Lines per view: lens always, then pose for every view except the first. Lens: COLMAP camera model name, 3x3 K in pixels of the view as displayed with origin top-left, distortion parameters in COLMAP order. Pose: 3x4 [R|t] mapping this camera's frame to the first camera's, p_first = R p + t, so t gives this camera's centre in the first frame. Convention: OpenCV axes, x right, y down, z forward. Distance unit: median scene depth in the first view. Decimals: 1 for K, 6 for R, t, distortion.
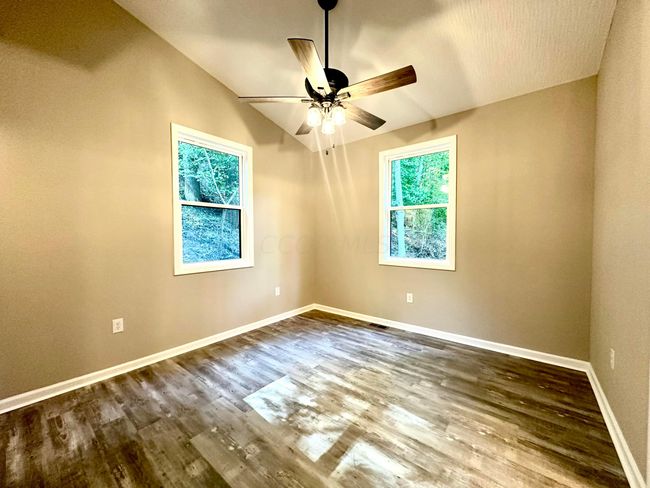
lens RADIAL K [[259.2, 0, 325.0], [0, 259.2, 244.1], [0, 0, 1]] dist [-0.002120, 0.000226]
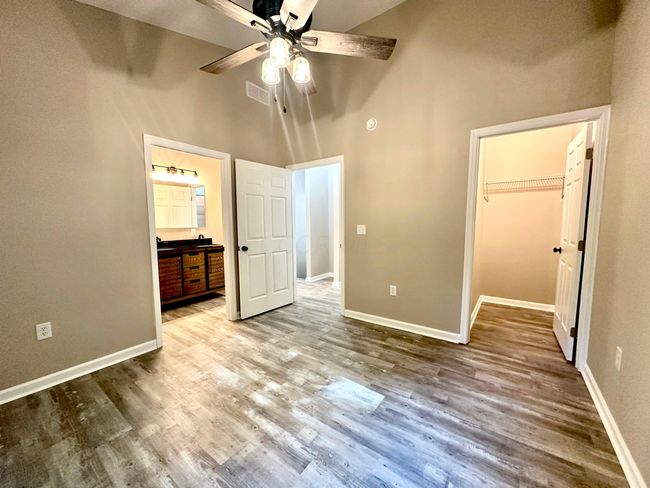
lens RADIAL K [[259.2, 0, 326.2], [0, 259.2, 245.8], [0, 0, 1]] dist [-0.002120, 0.000226]
pose [[-0.998628, 0.016107, -0.049821, -0.071381], [0.009850, 0.992311, 0.123377, -0.050991], [0.051426, 0.122717, -0.991108, 1.856039]]
